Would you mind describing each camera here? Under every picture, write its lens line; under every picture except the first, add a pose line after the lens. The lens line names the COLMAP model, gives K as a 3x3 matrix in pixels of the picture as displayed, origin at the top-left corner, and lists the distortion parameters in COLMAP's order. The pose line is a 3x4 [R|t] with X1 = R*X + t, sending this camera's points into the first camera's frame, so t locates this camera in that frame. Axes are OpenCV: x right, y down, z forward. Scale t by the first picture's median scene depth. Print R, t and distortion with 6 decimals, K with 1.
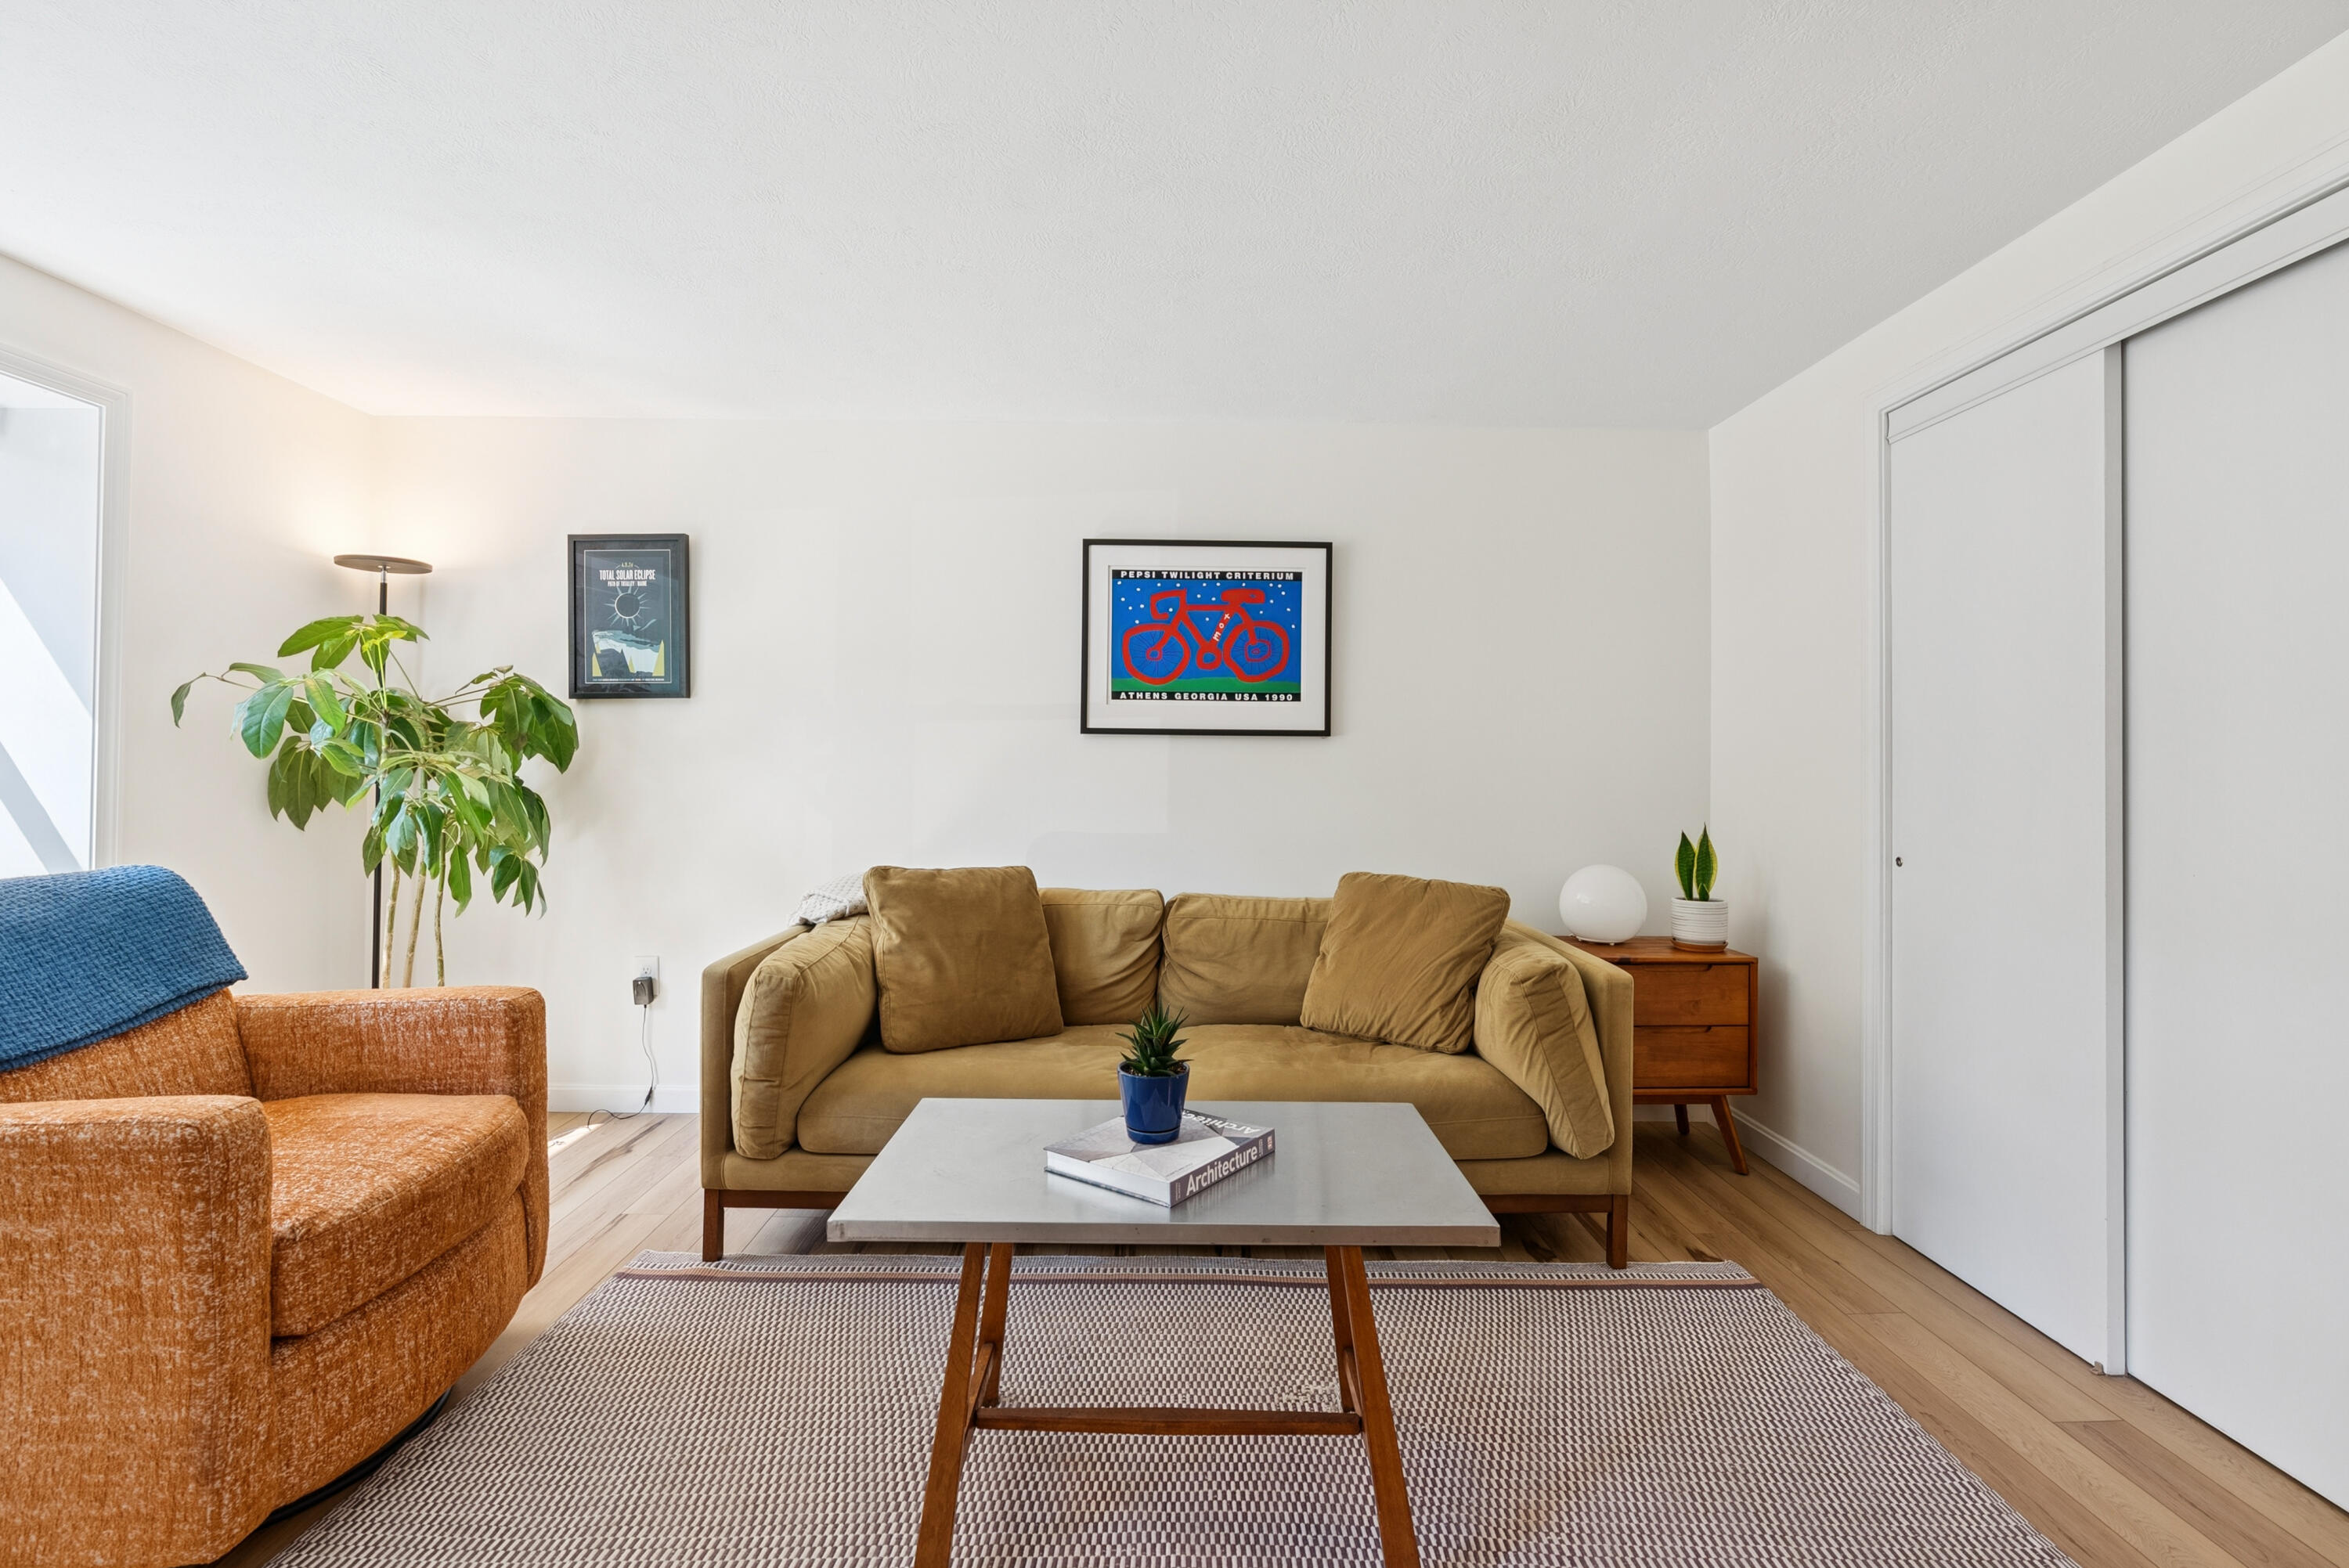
lens RADIAL K [[1066.3, 0, 1178.7], [0, 1066.3, 761.2], [0, 0, 1]] dist [-0.011580, 0.003605]
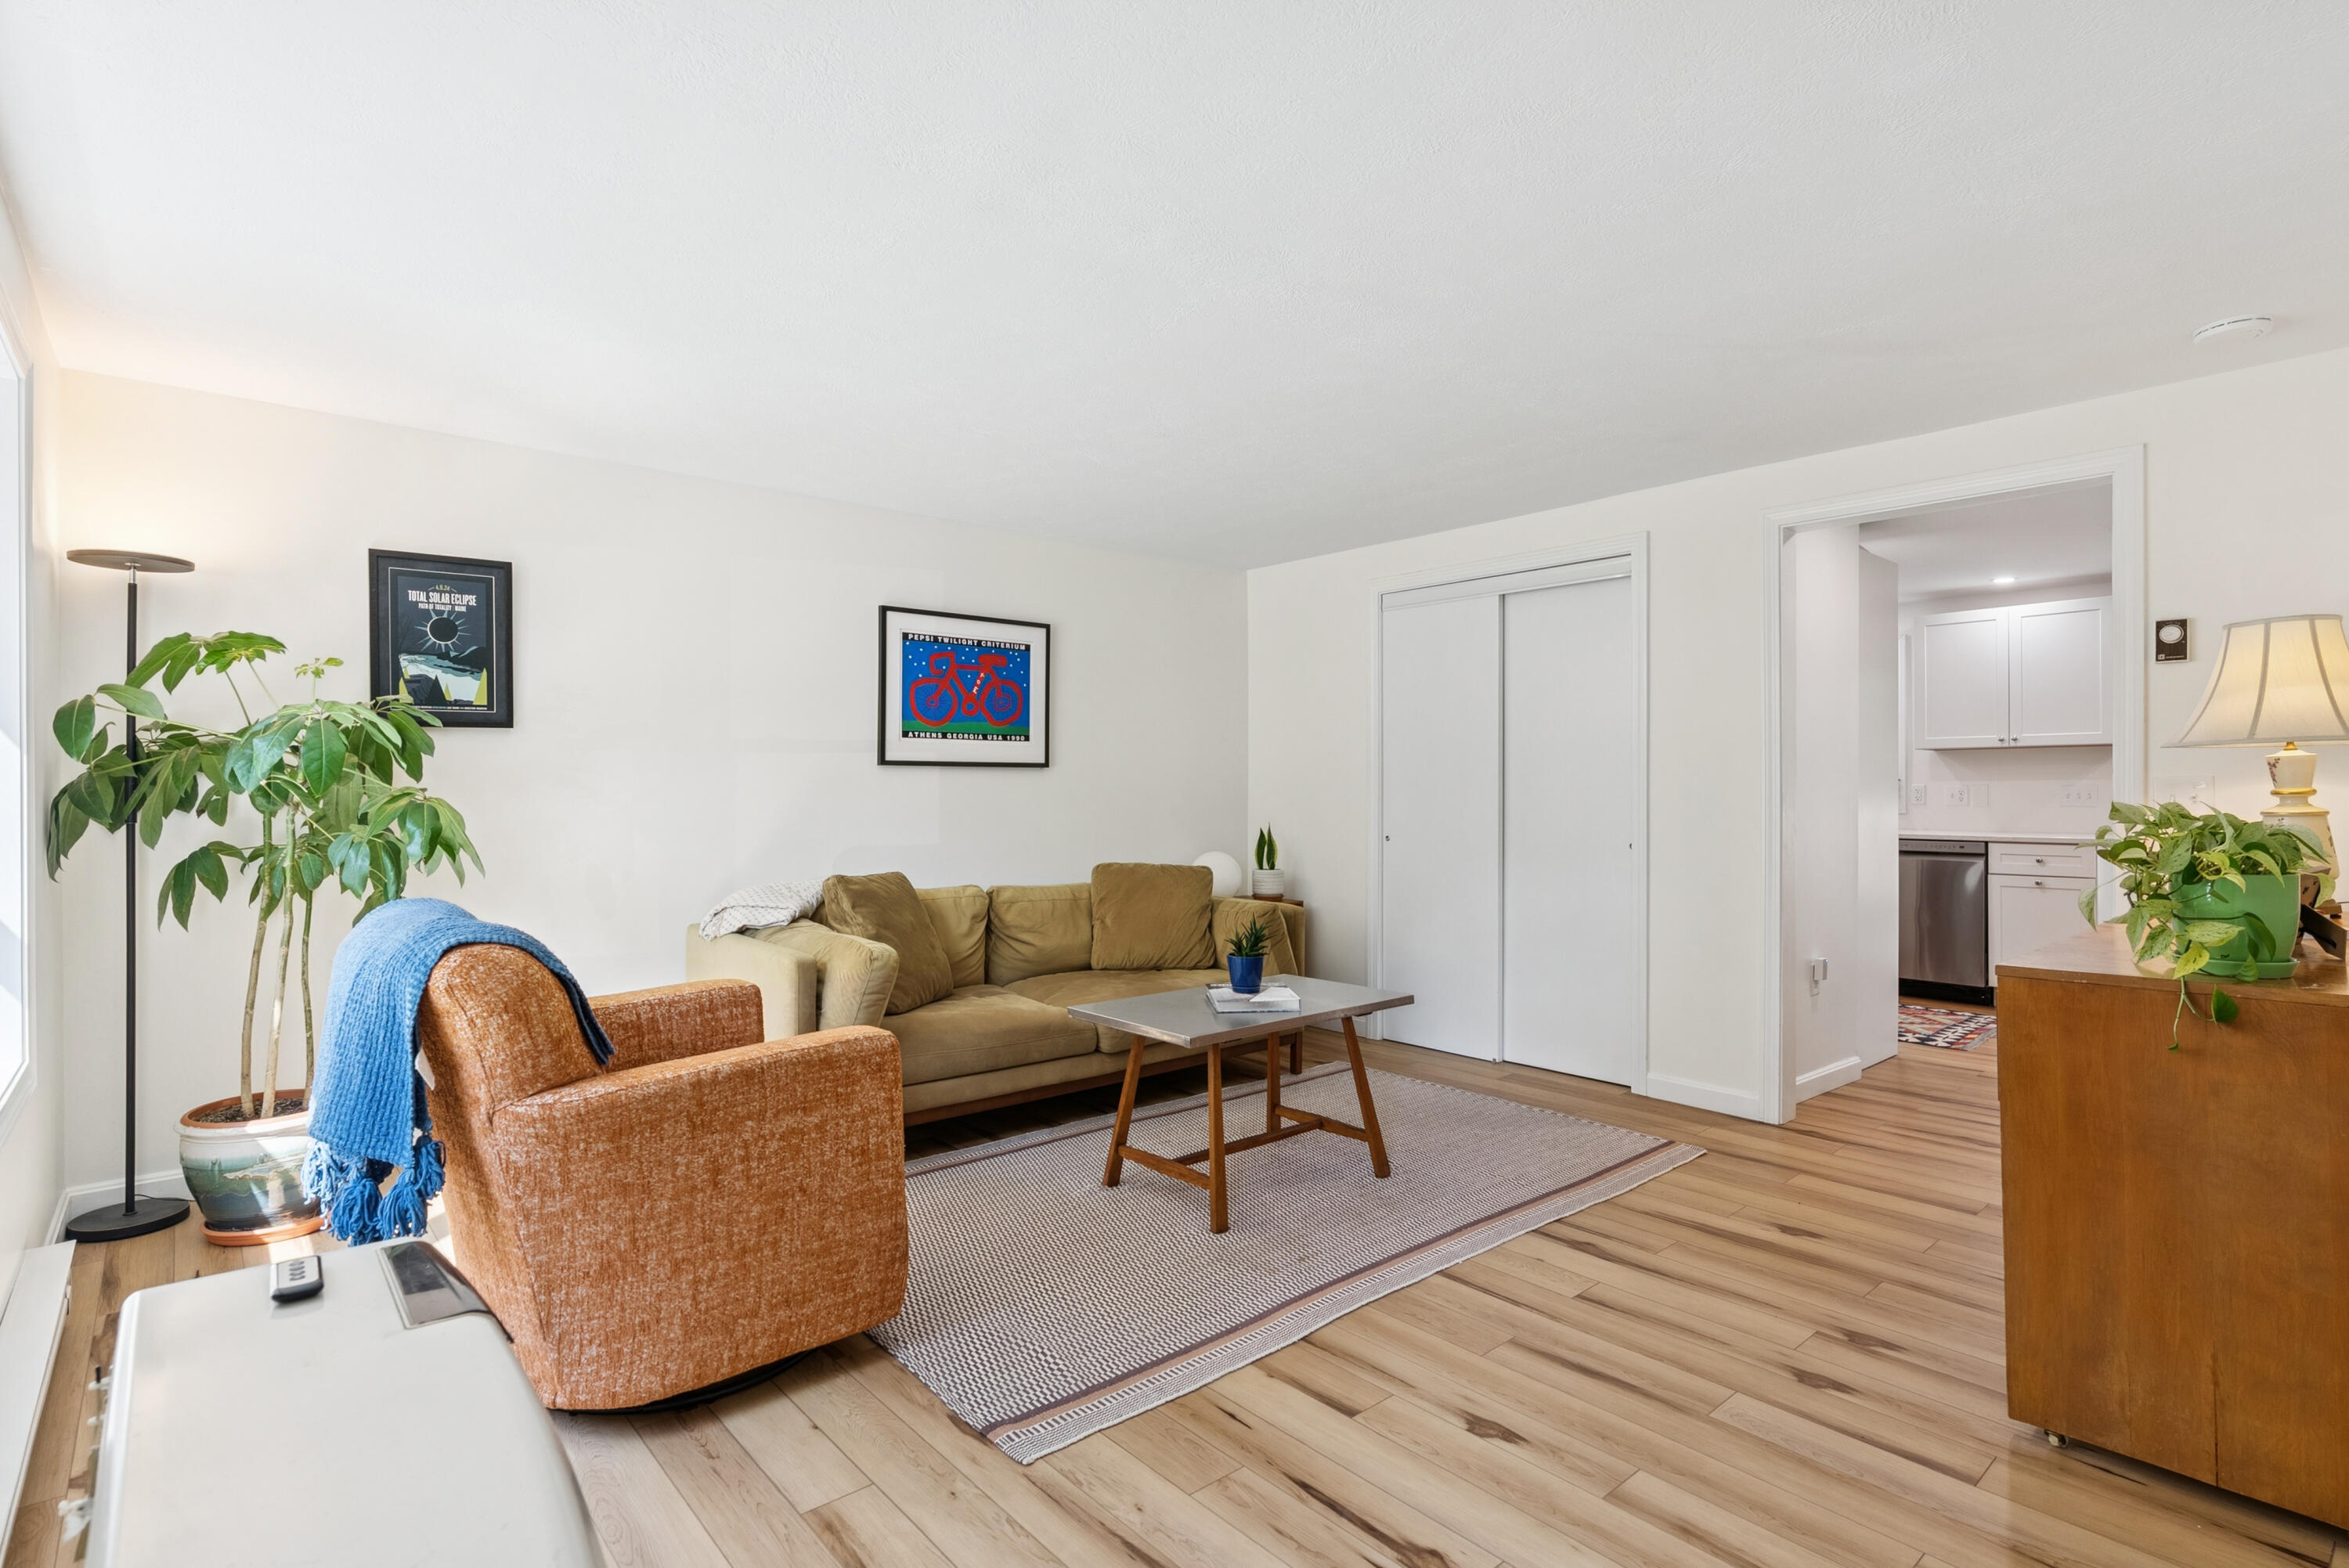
lens RADIAL K [[1148.7, 0, 1176.9], [0, 1148.7, 791.0], [0, 0, 1]] dist [0.001159, 0.001071]
pose [[0.759437, -0.012055, 0.650469, -0.757238], [0.002704, 0.999878, 0.015373, -0.016904], [-0.650575, -0.009916, 0.759377, -0.242079]]
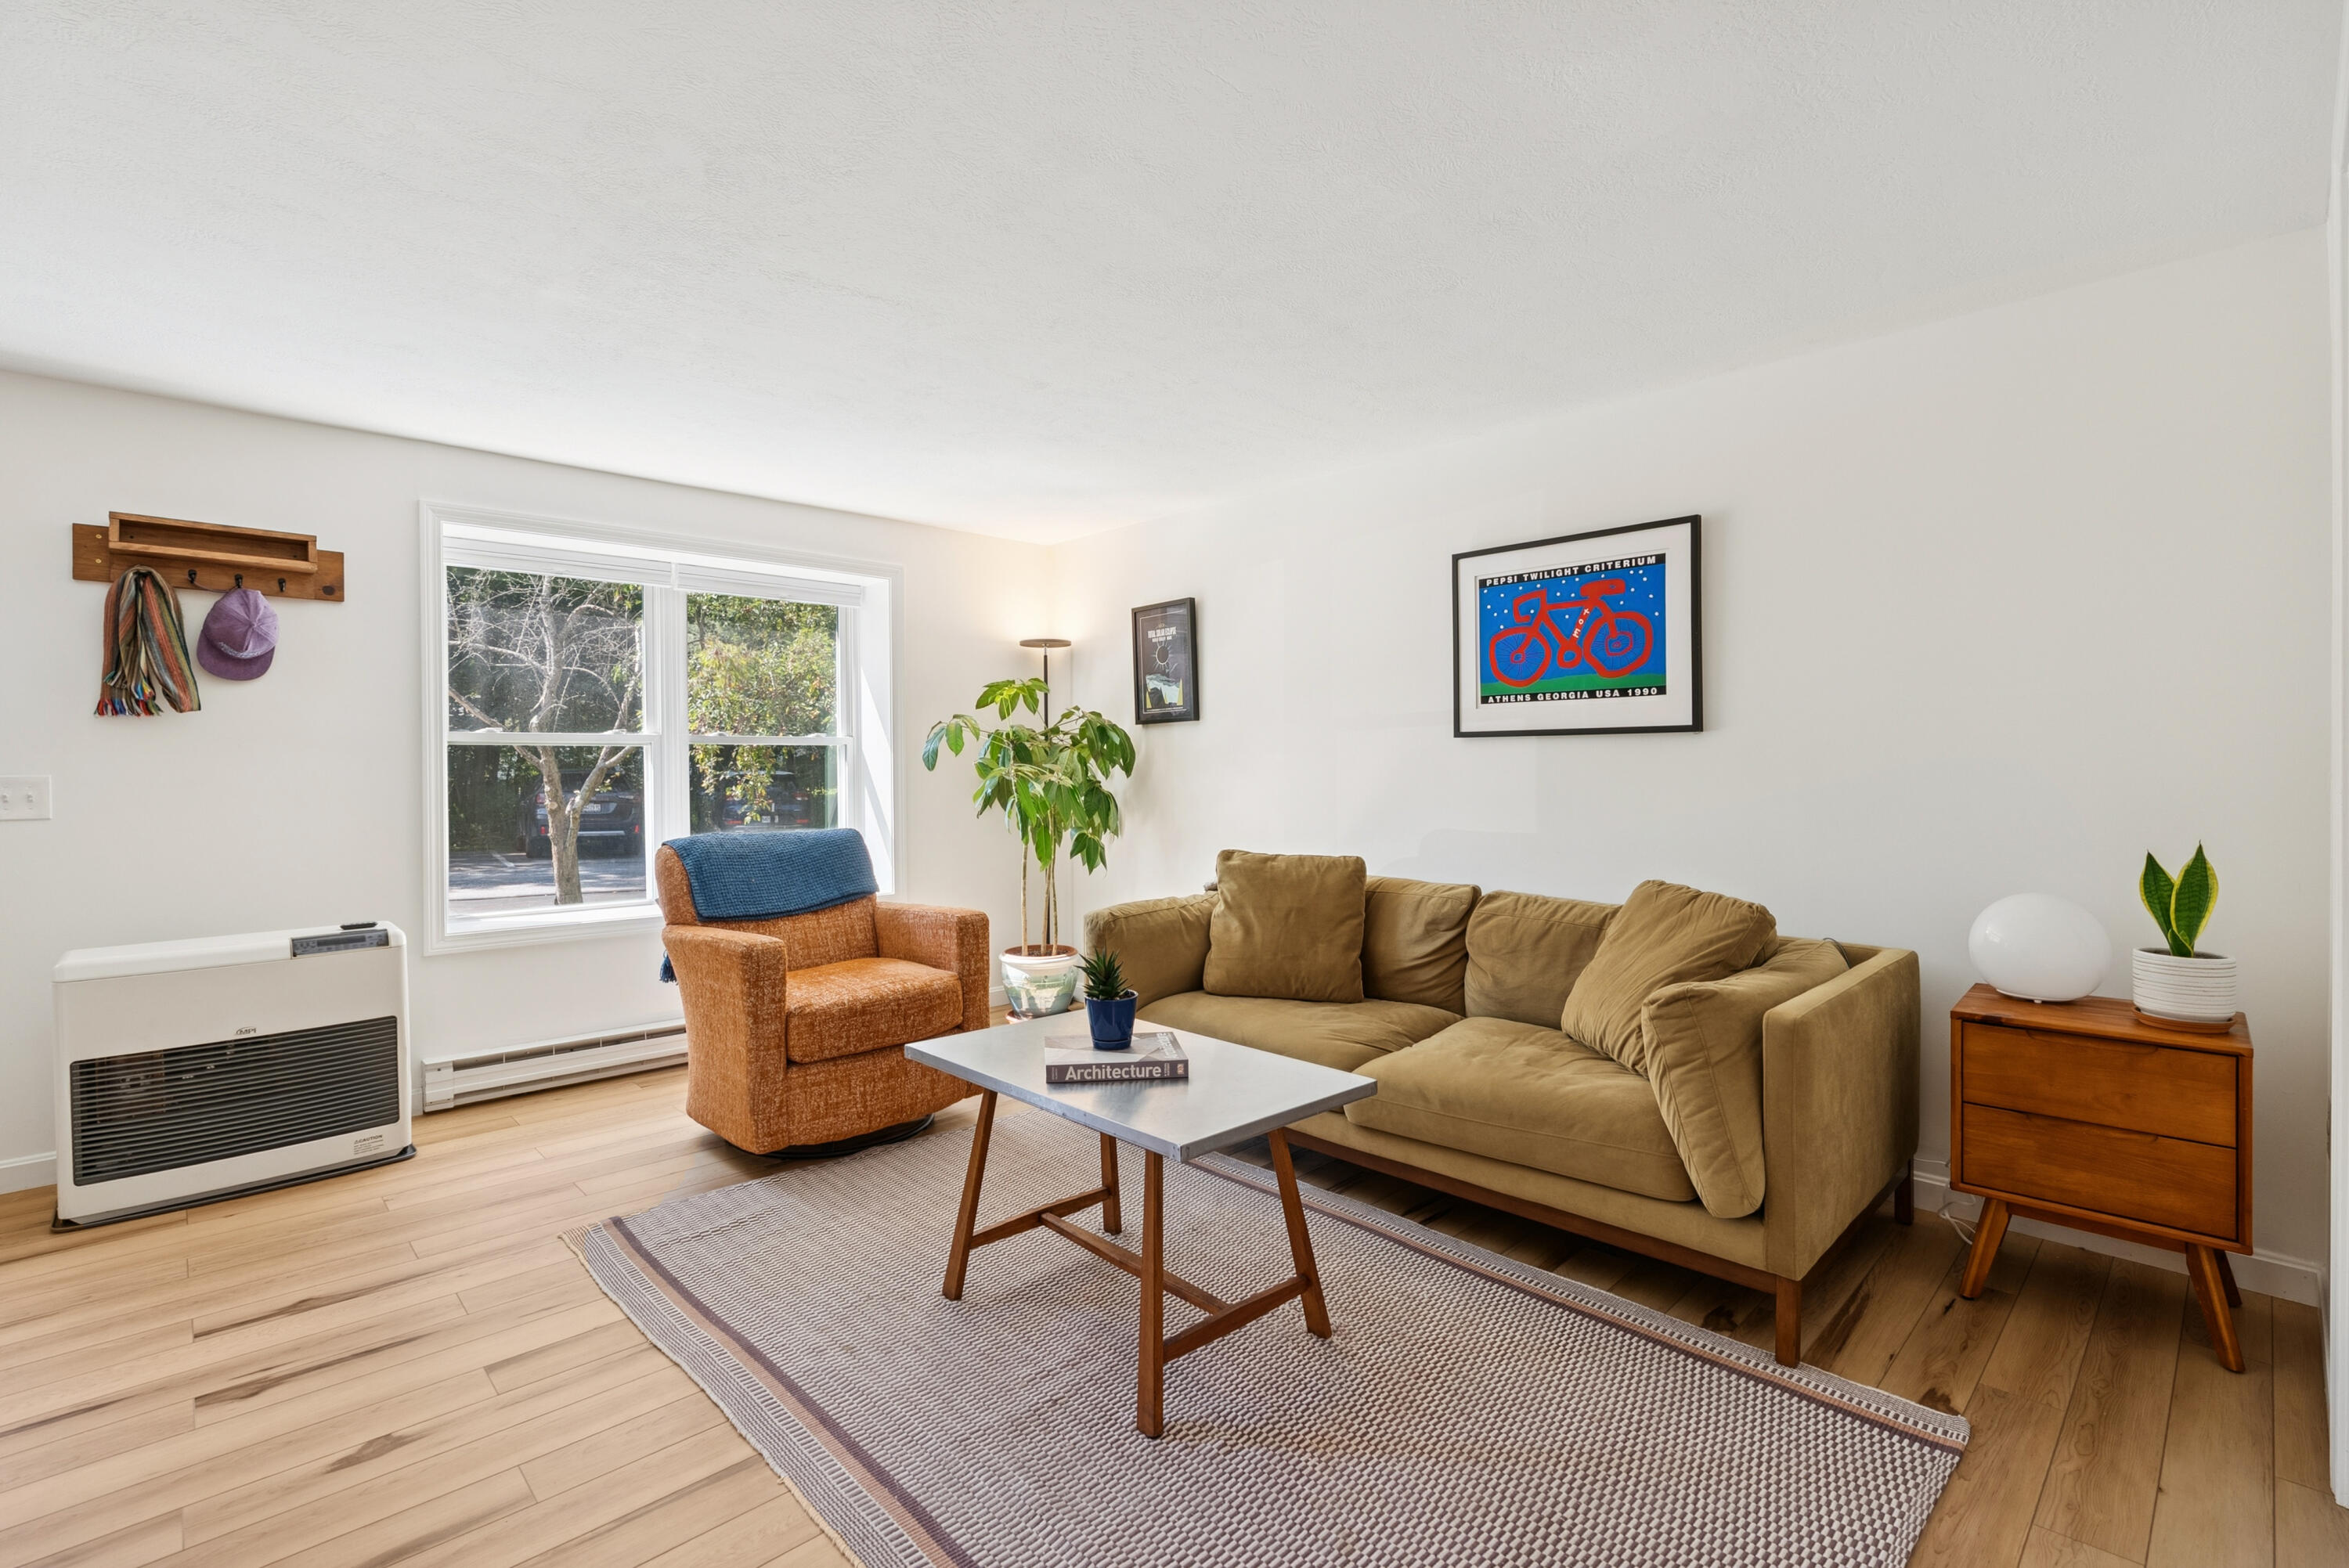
lens RADIAL K [[1066.3, 0, 1185.4], [0, 1066.3, 781.6], [0, 0, 1]] dist [-0.011580, 0.003605]
pose [[0.691534, -0.003193, -0.722337, 0.540414], [0.016861, 0.999789, 0.011722, 0.001273], [0.722147, -0.020285, 0.691442, 0.073037]]
